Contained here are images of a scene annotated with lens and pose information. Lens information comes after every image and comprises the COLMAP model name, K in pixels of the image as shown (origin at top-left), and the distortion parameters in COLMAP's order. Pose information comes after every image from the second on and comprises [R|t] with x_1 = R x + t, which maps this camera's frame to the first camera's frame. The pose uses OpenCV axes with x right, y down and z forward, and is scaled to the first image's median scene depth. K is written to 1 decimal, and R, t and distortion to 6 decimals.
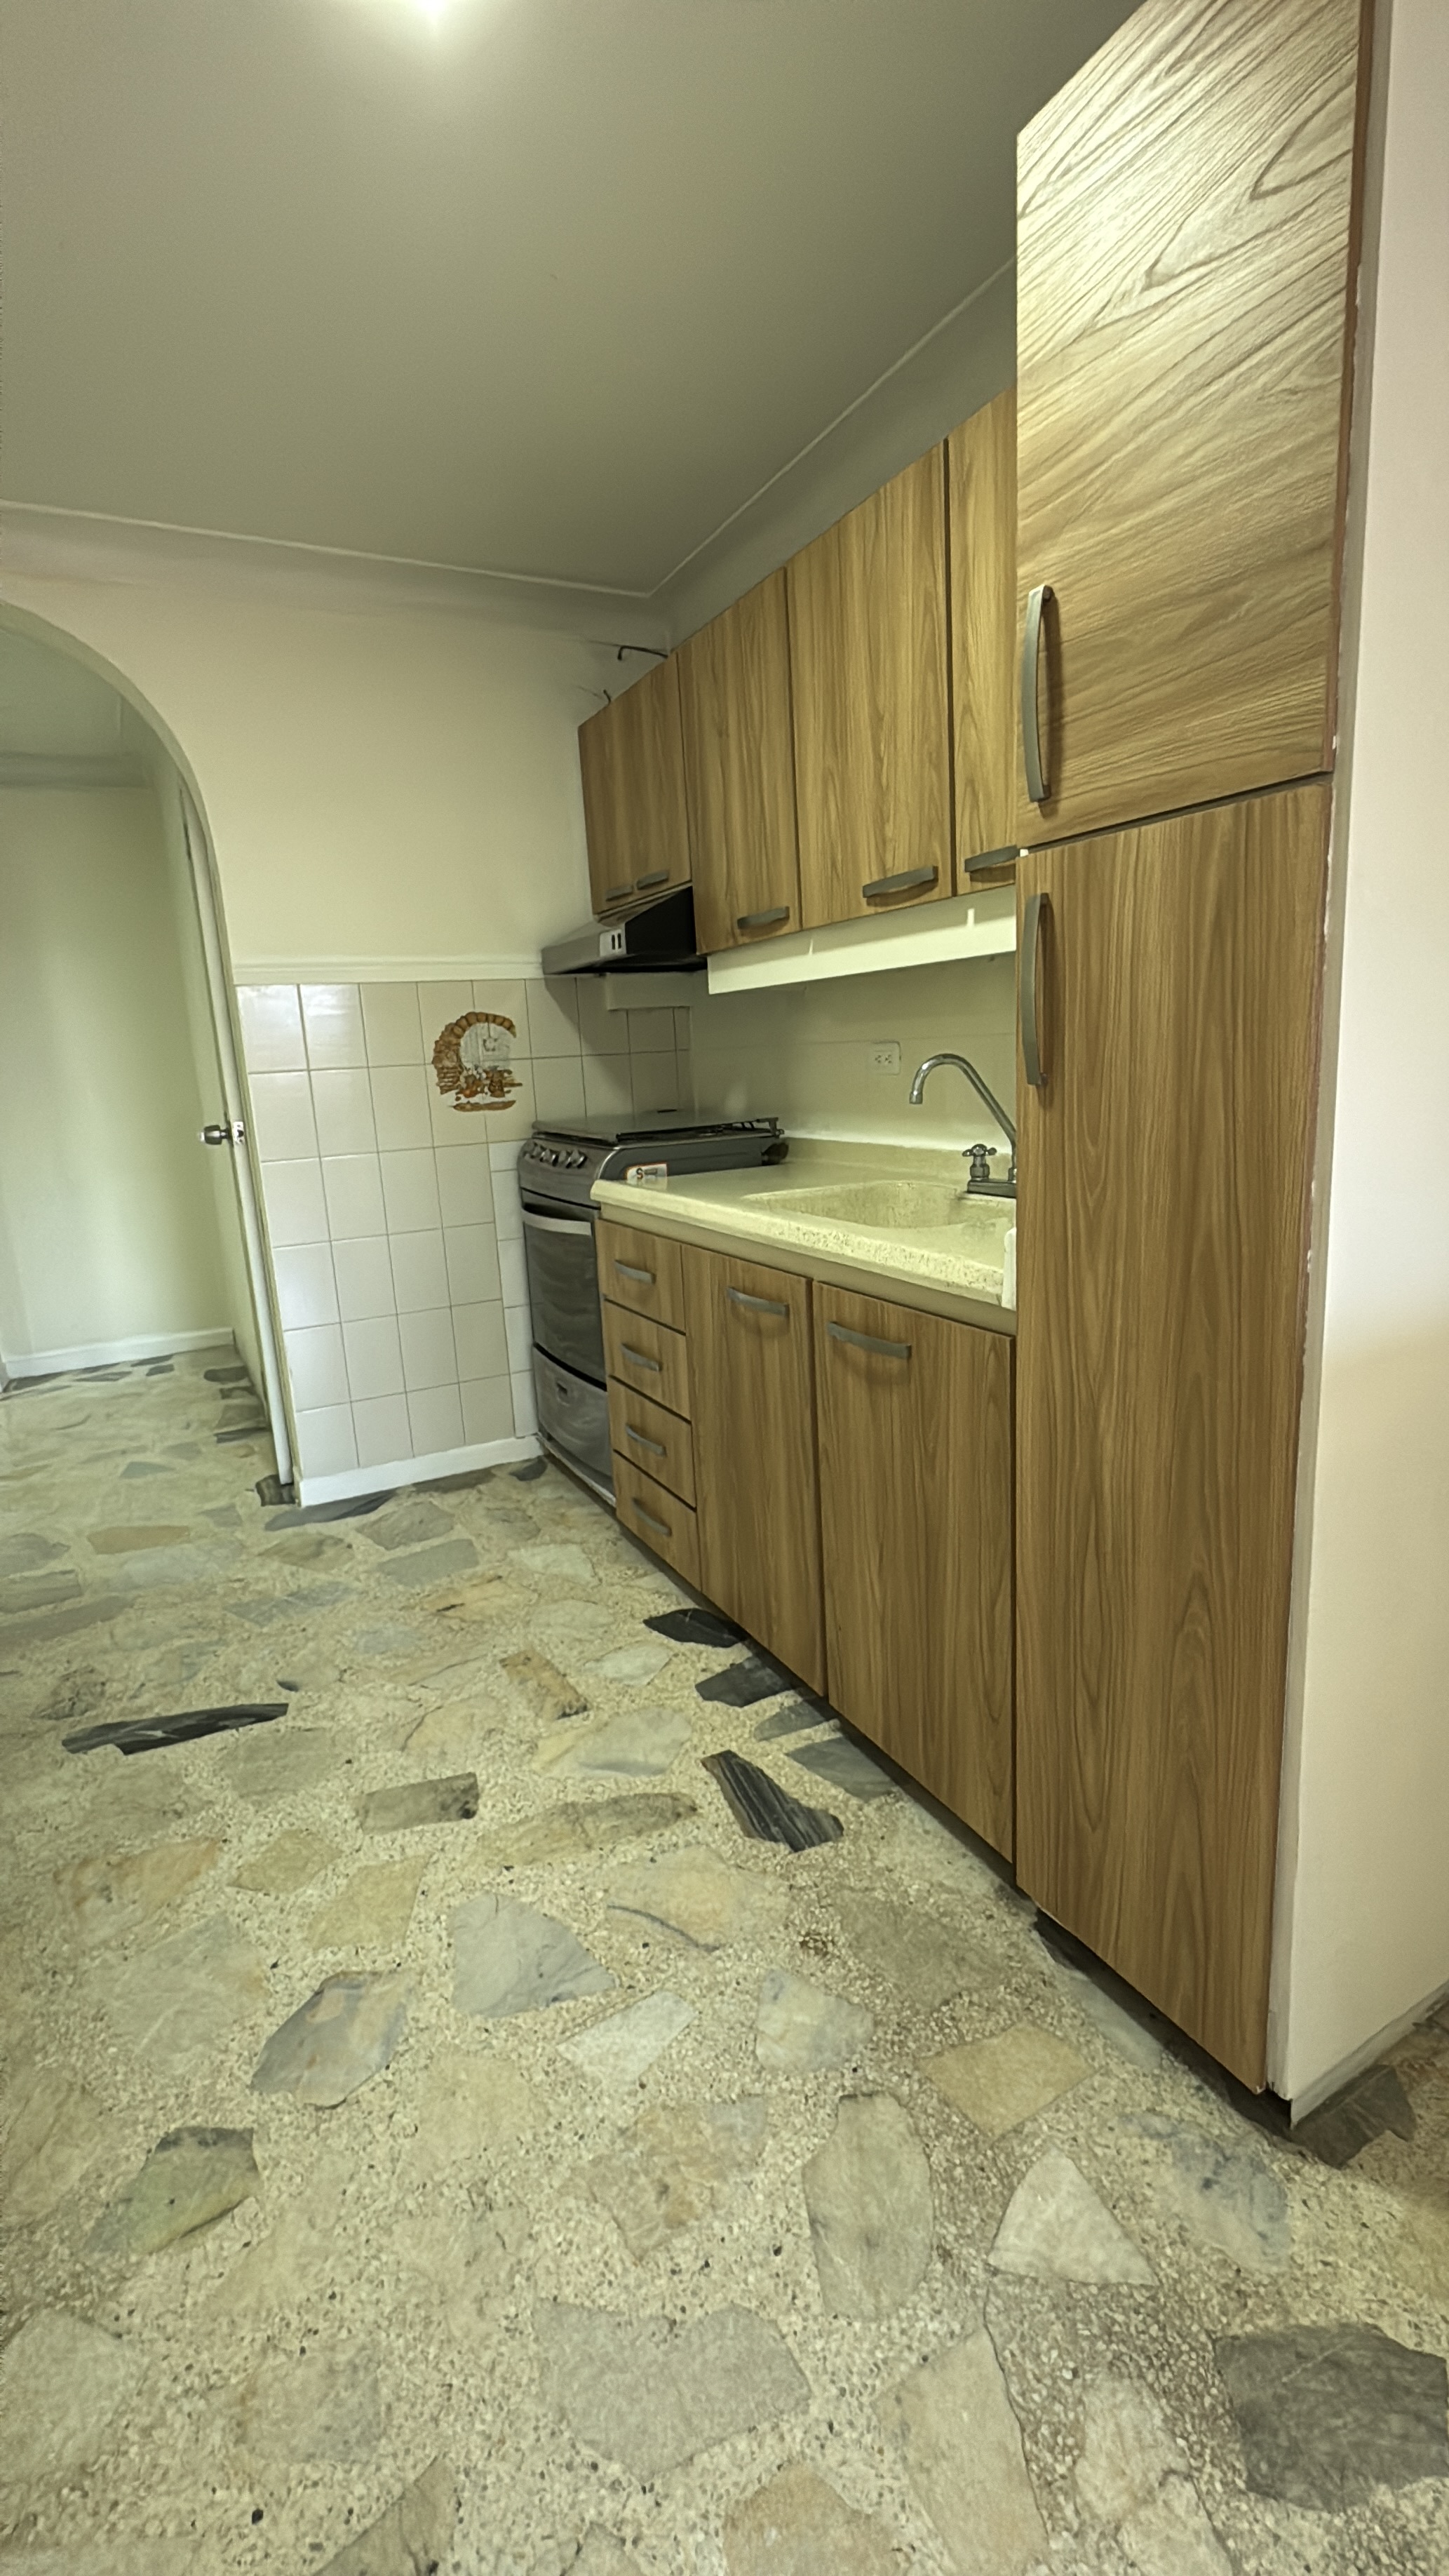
lens RADIAL K [[1130.3, 0, 724.5], [0, 1130.3, 1288.0], [0, 0, 1]] dist [-0.001433, 0.000268]
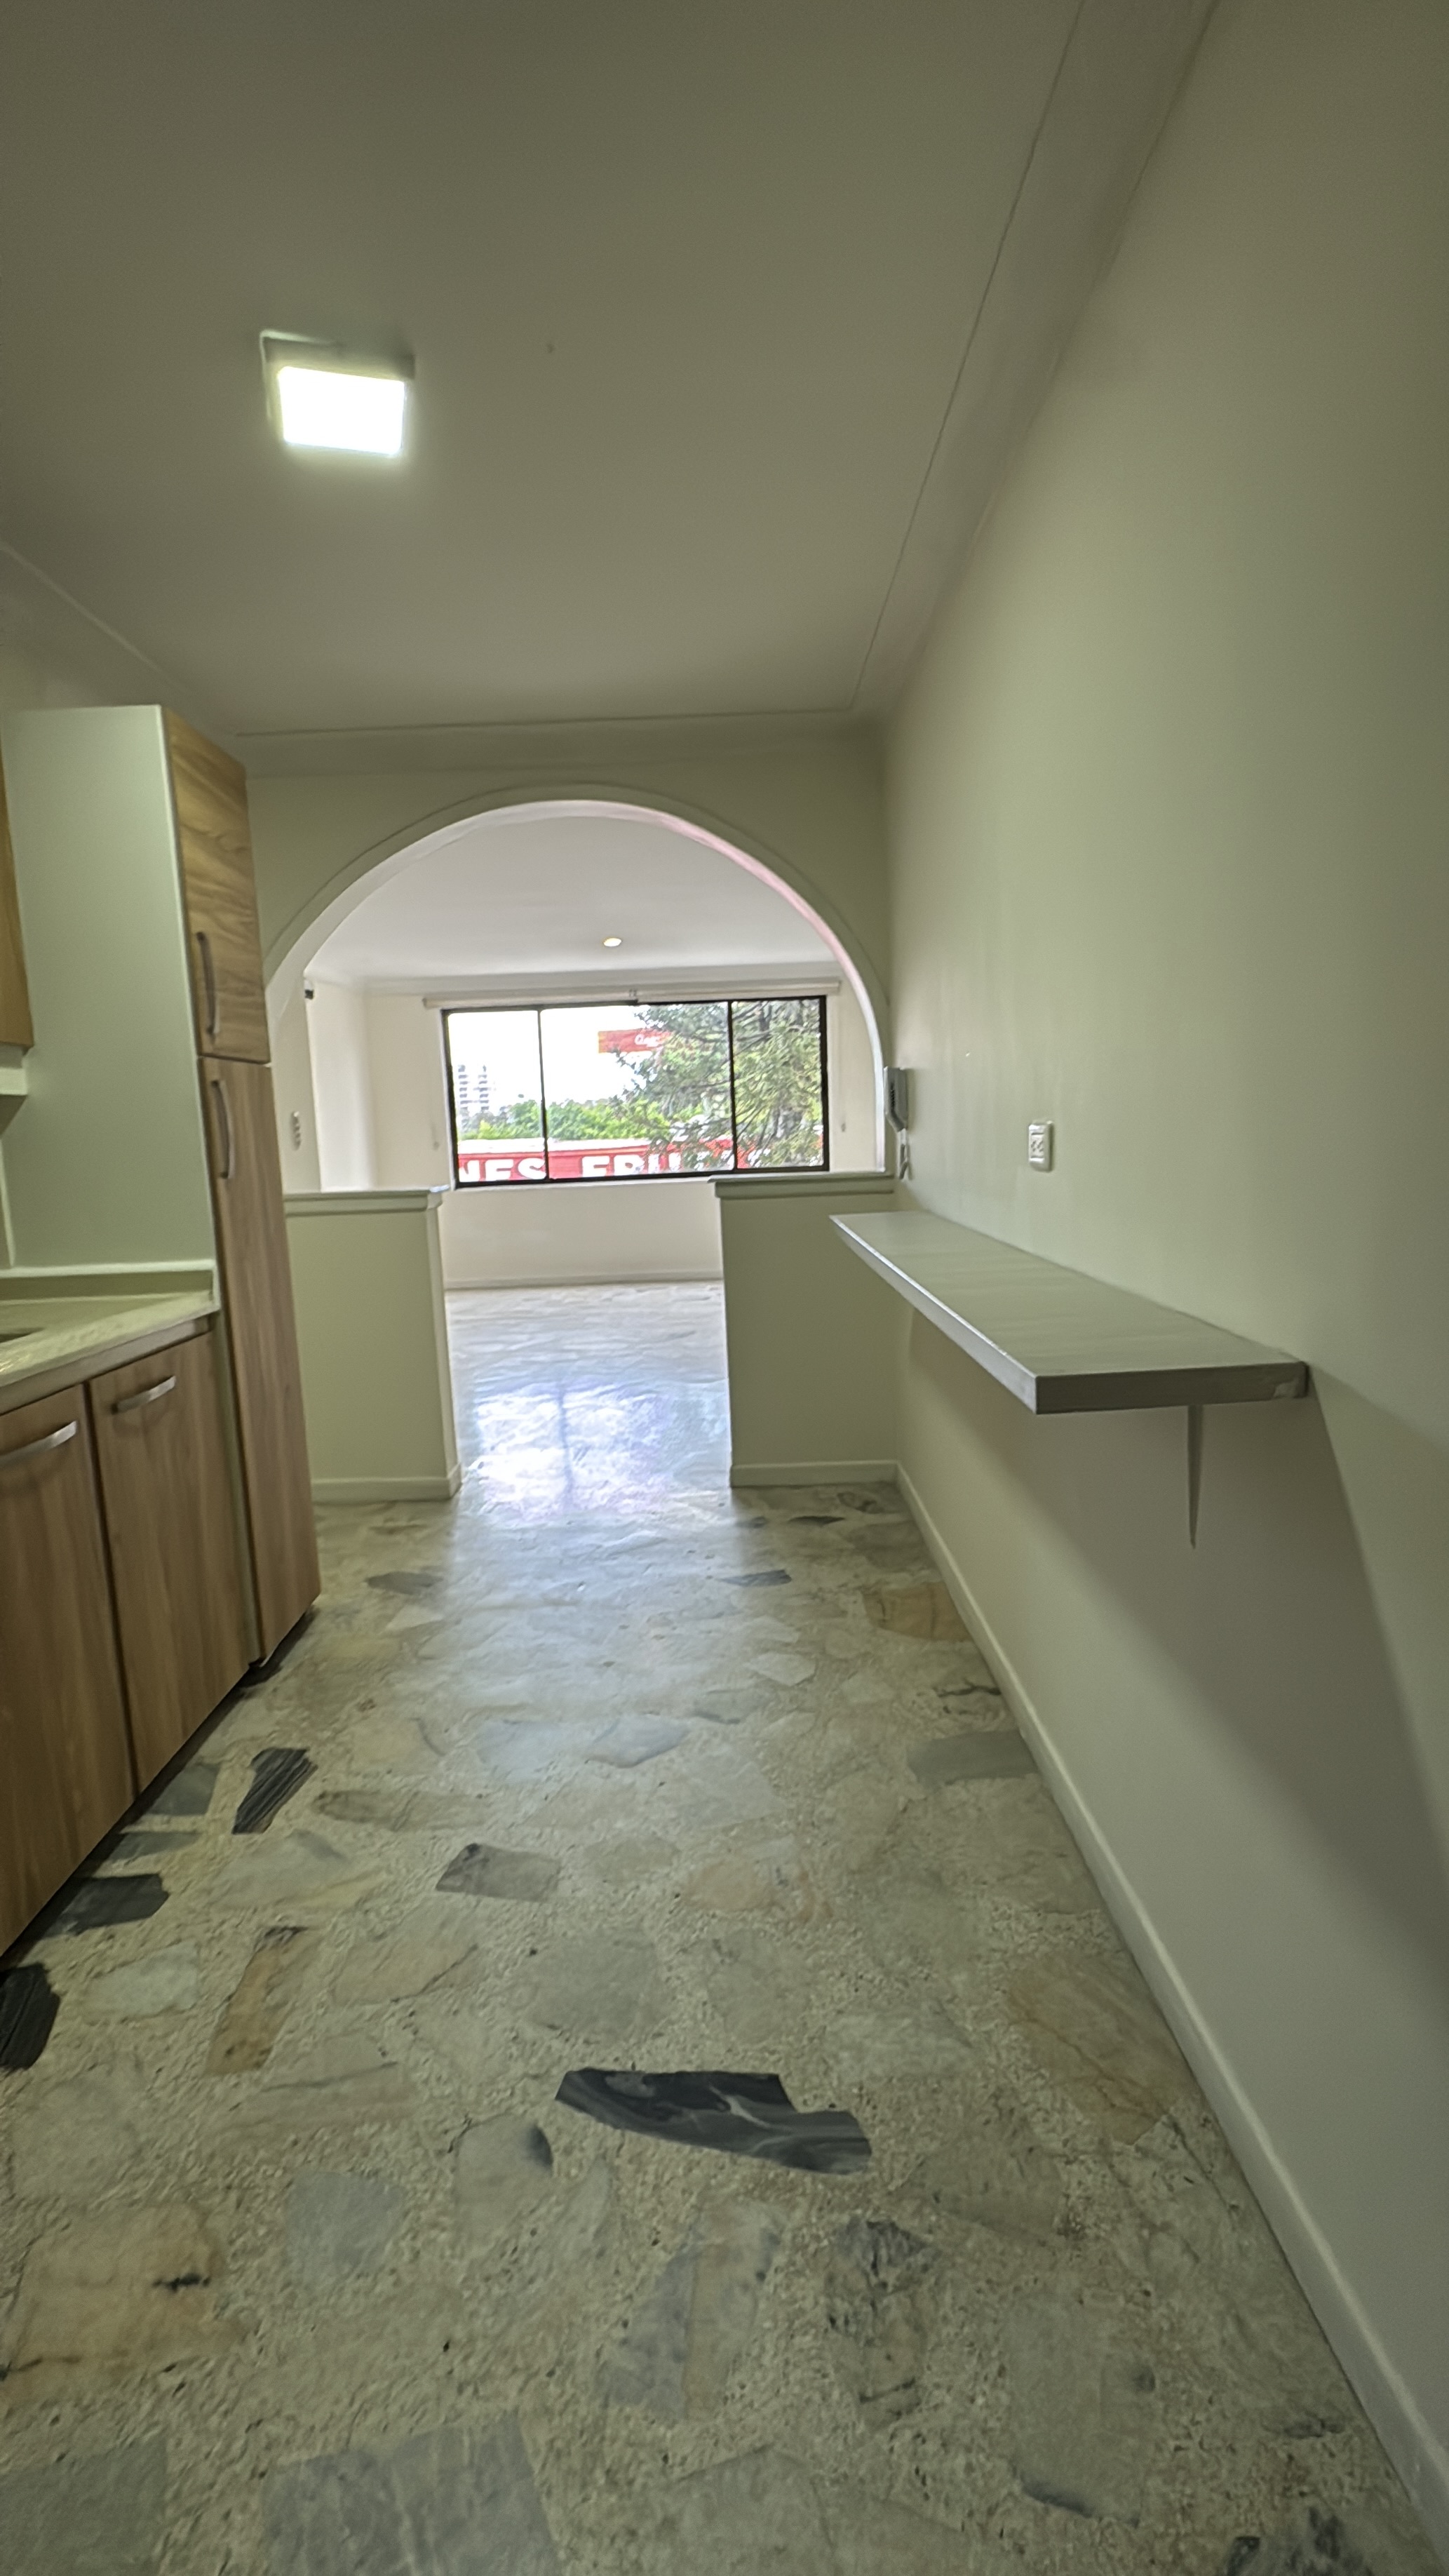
lens RADIAL K [[1130.3, 0, 724.5], [0, 1130.3, 1288.0], [0, 0, 1]] dist [-0.001433, 0.000268]
pose [[-0.883918, 0.018260, 0.467285, -0.804946], [0.176264, 0.938548, 0.296746, -0.253846], [-0.433151, 0.344665, -0.832818, 1.372530]]
